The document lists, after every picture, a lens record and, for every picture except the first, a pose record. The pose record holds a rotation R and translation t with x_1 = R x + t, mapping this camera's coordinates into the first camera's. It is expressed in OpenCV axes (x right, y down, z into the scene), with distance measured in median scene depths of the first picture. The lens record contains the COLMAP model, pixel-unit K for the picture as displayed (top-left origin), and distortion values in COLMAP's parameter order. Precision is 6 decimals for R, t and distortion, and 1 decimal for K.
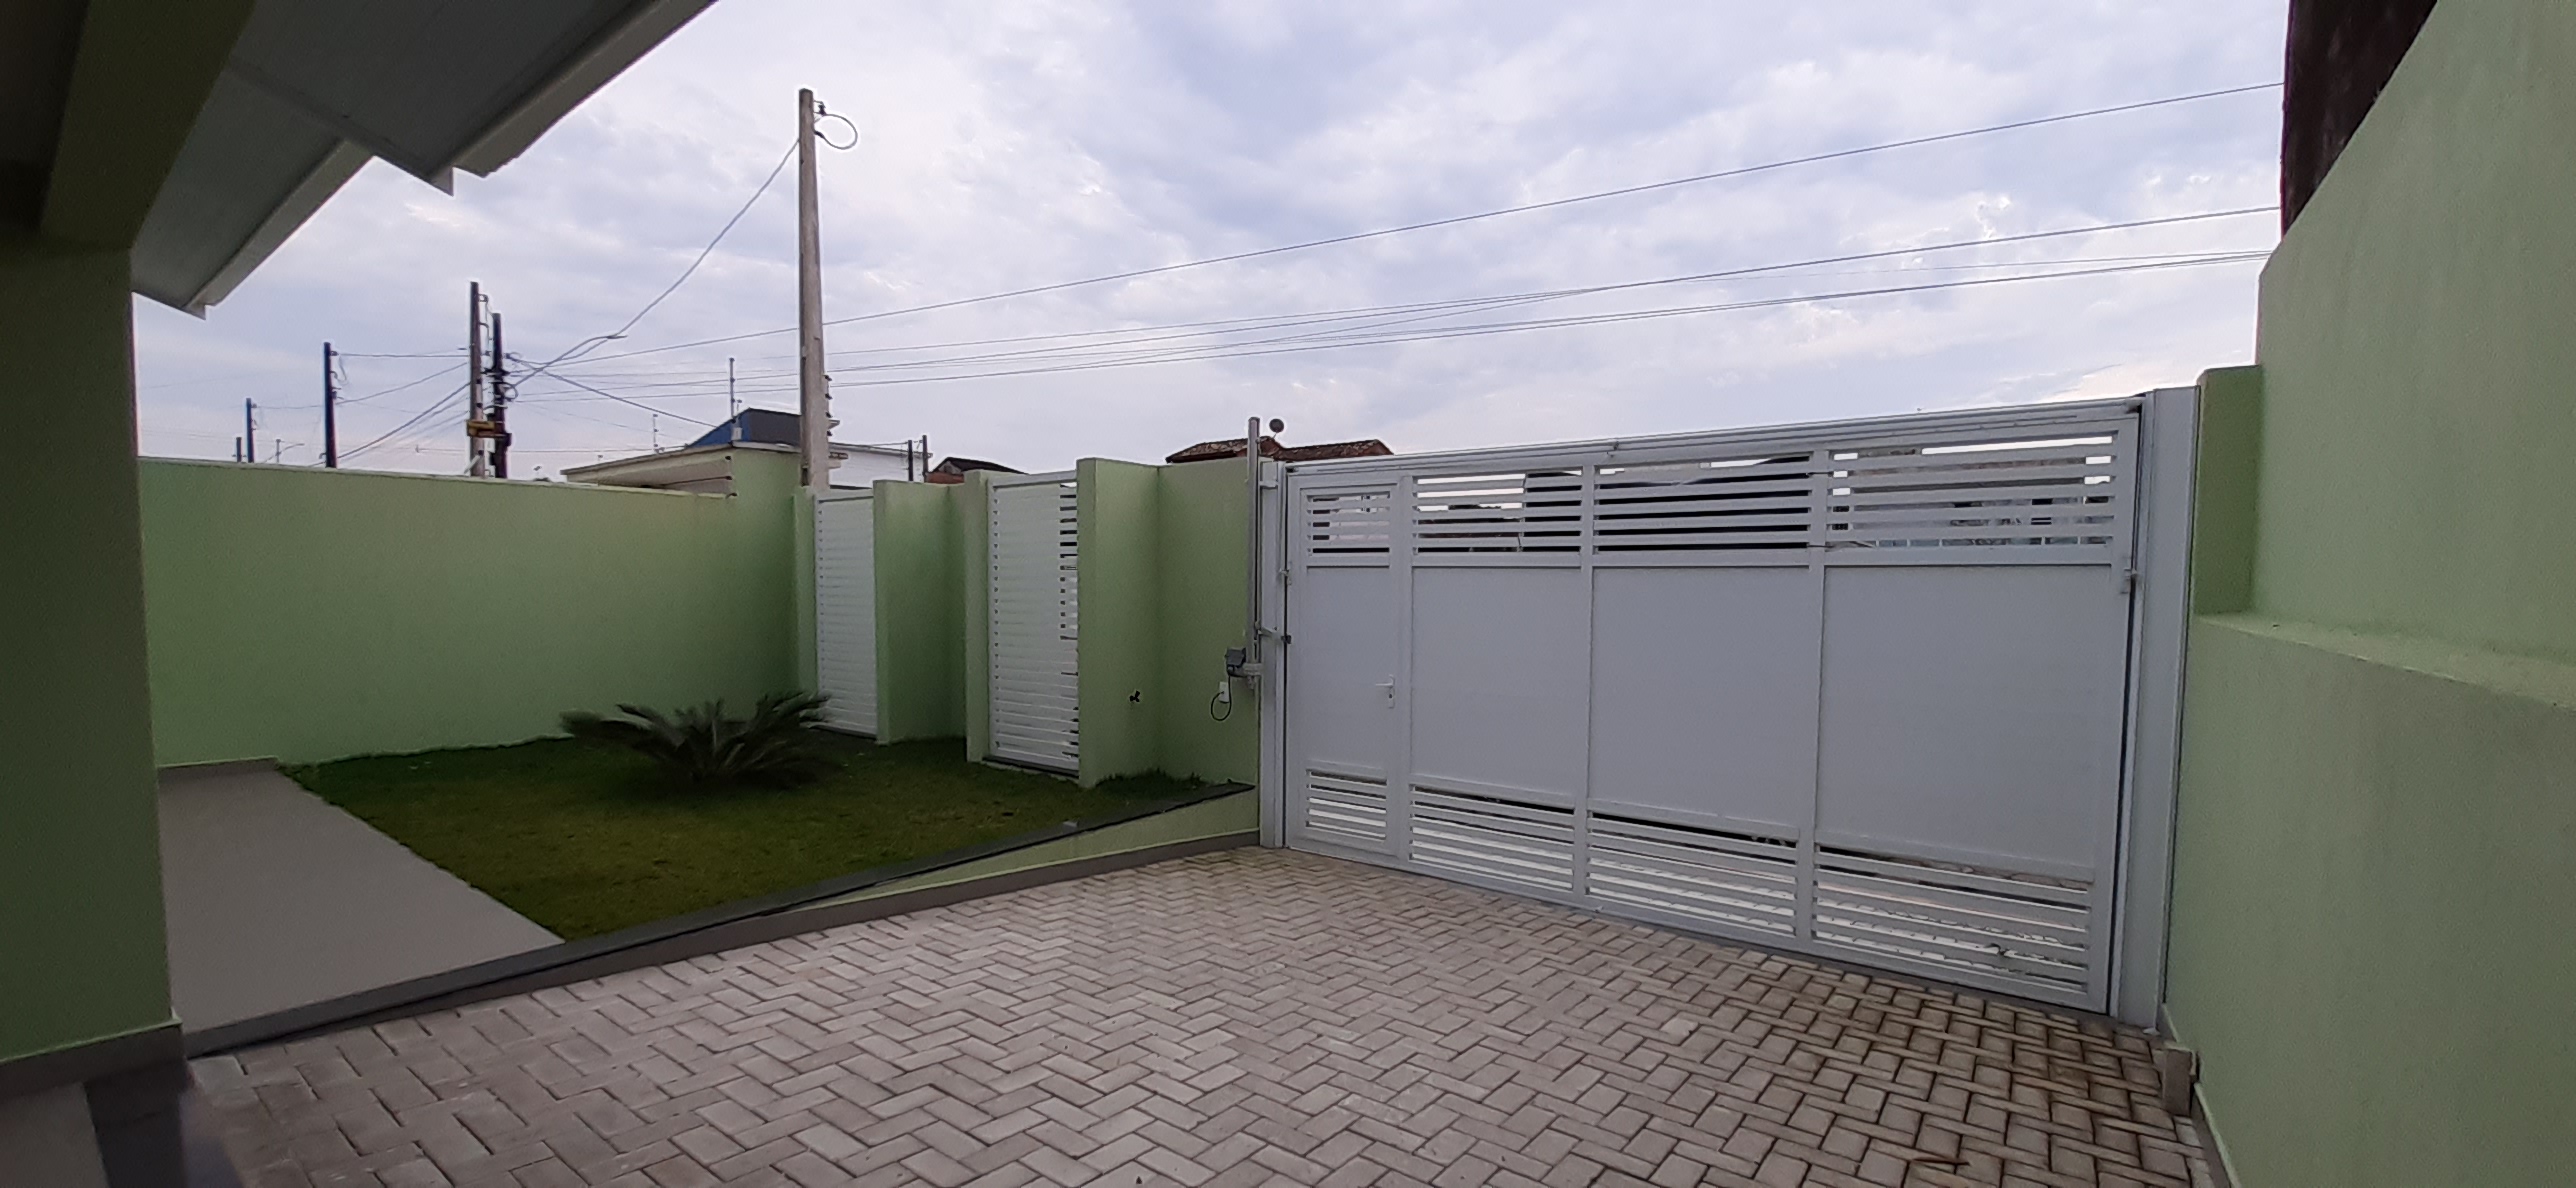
lens RADIAL K [[1027.0, 0, 1285.3], [0, 1027.0, 585.9], [0, 0, 1]] dist [0.003159, -0.000800]
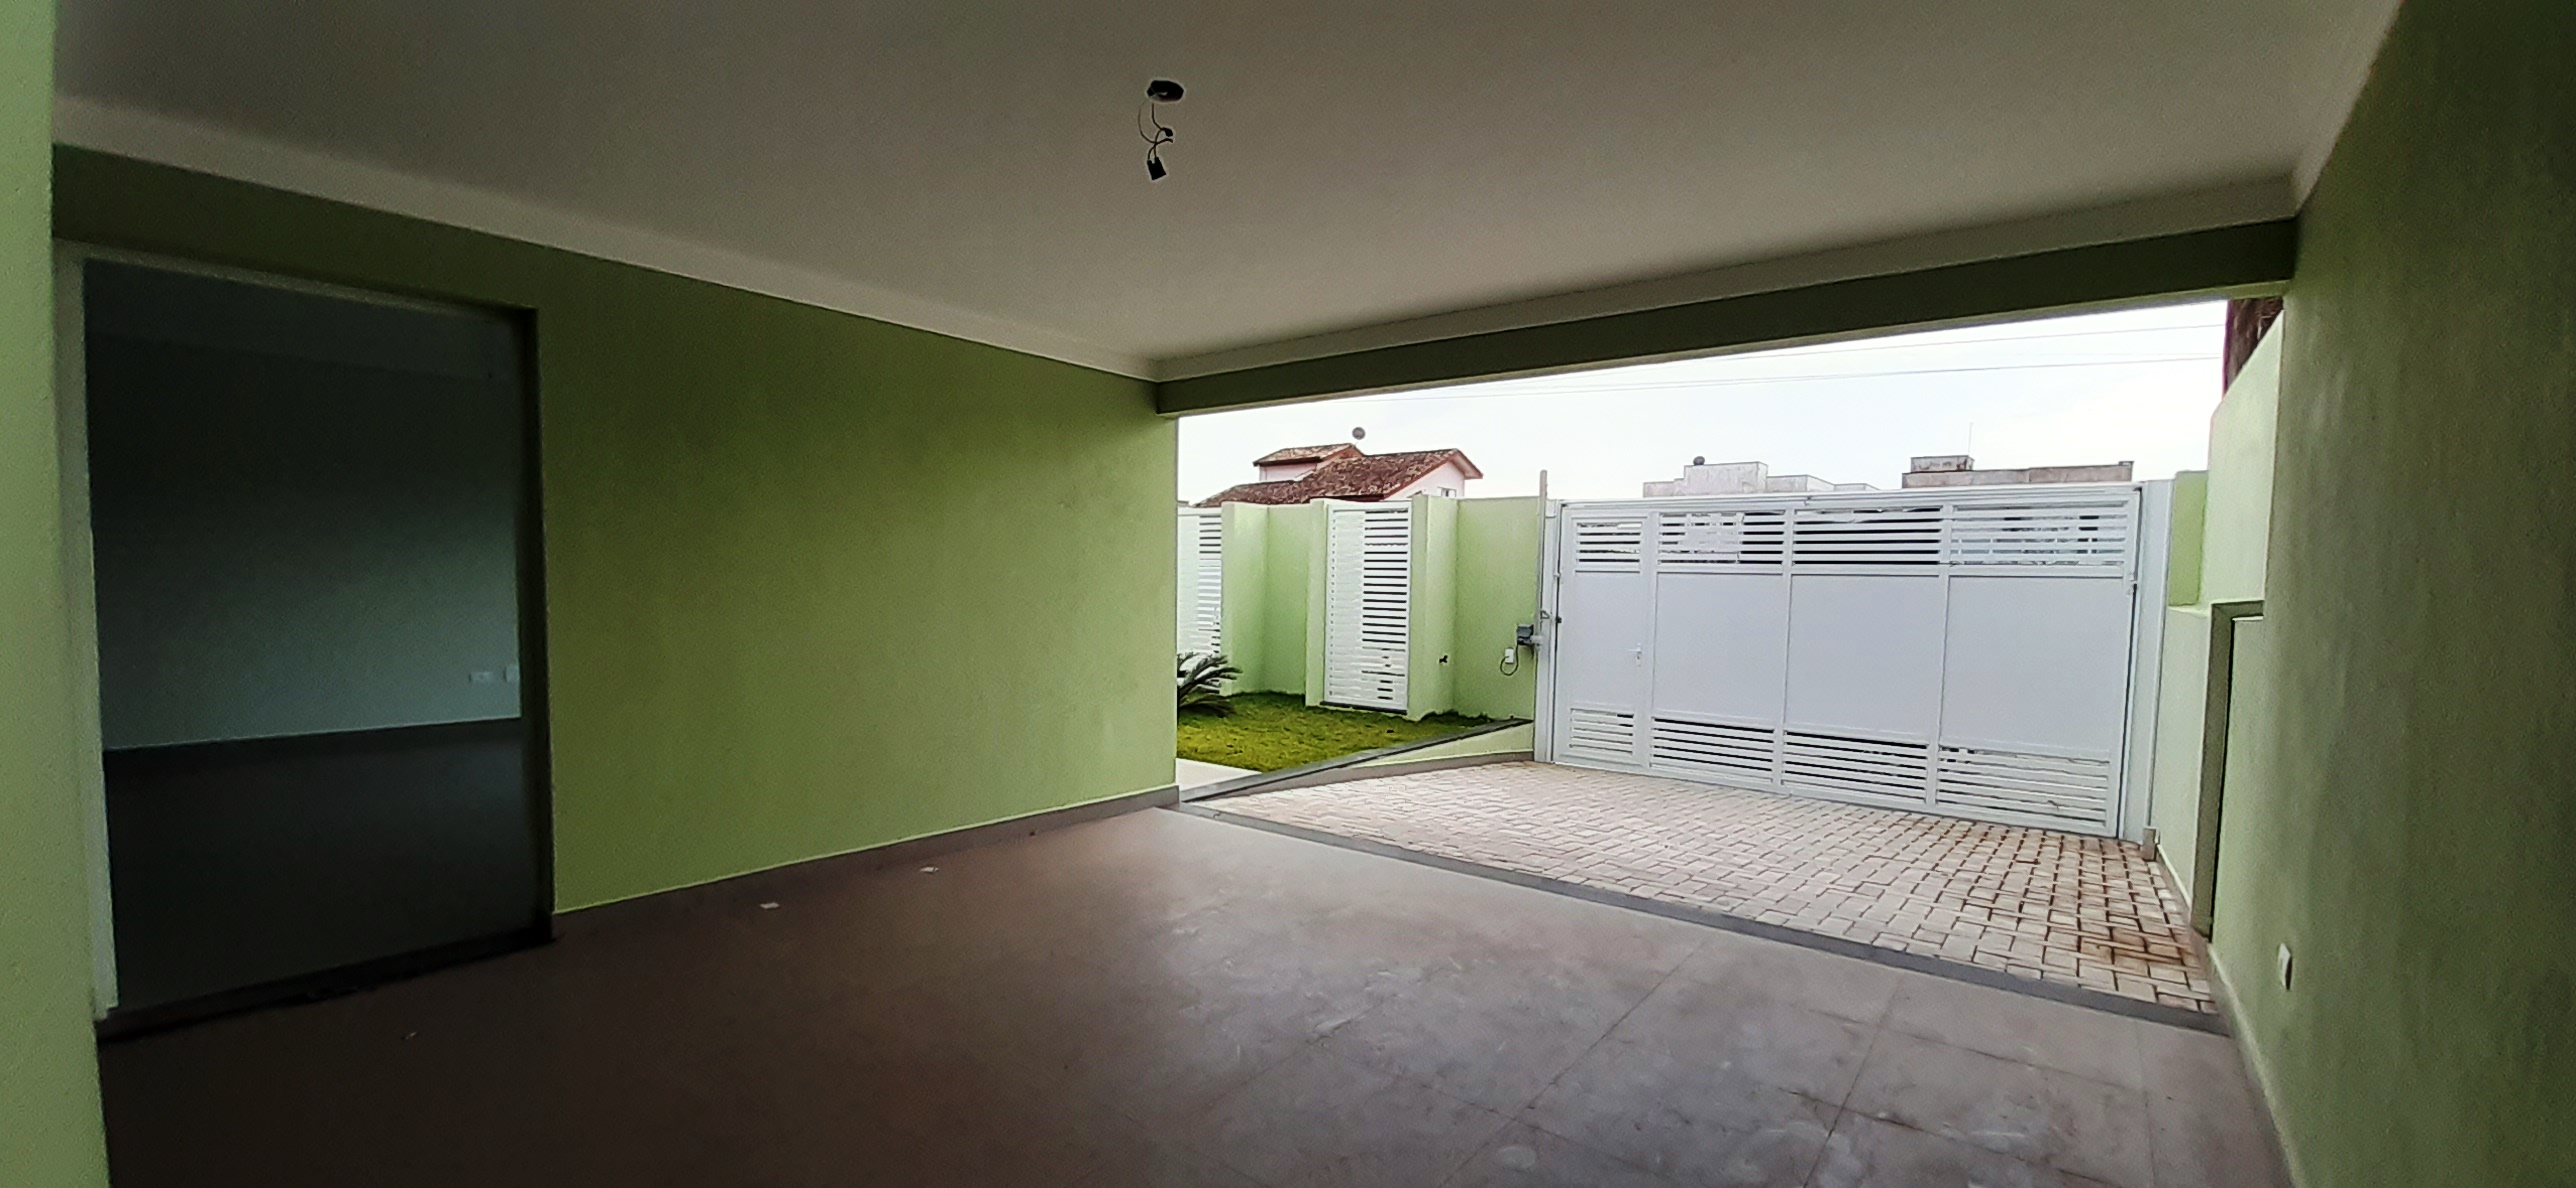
lens RADIAL K [[1027.0, 0, 1282.1], [0, 1027.0, 591.6], [0, 0, 1]] dist [0.003159, -0.000800]
pose [[0.999460, 0.011913, -0.030638, -0.417669], [-0.011651, 0.999894, 0.008729, 0.003577], [0.030739, -0.008367, 0.999492, -0.576347]]
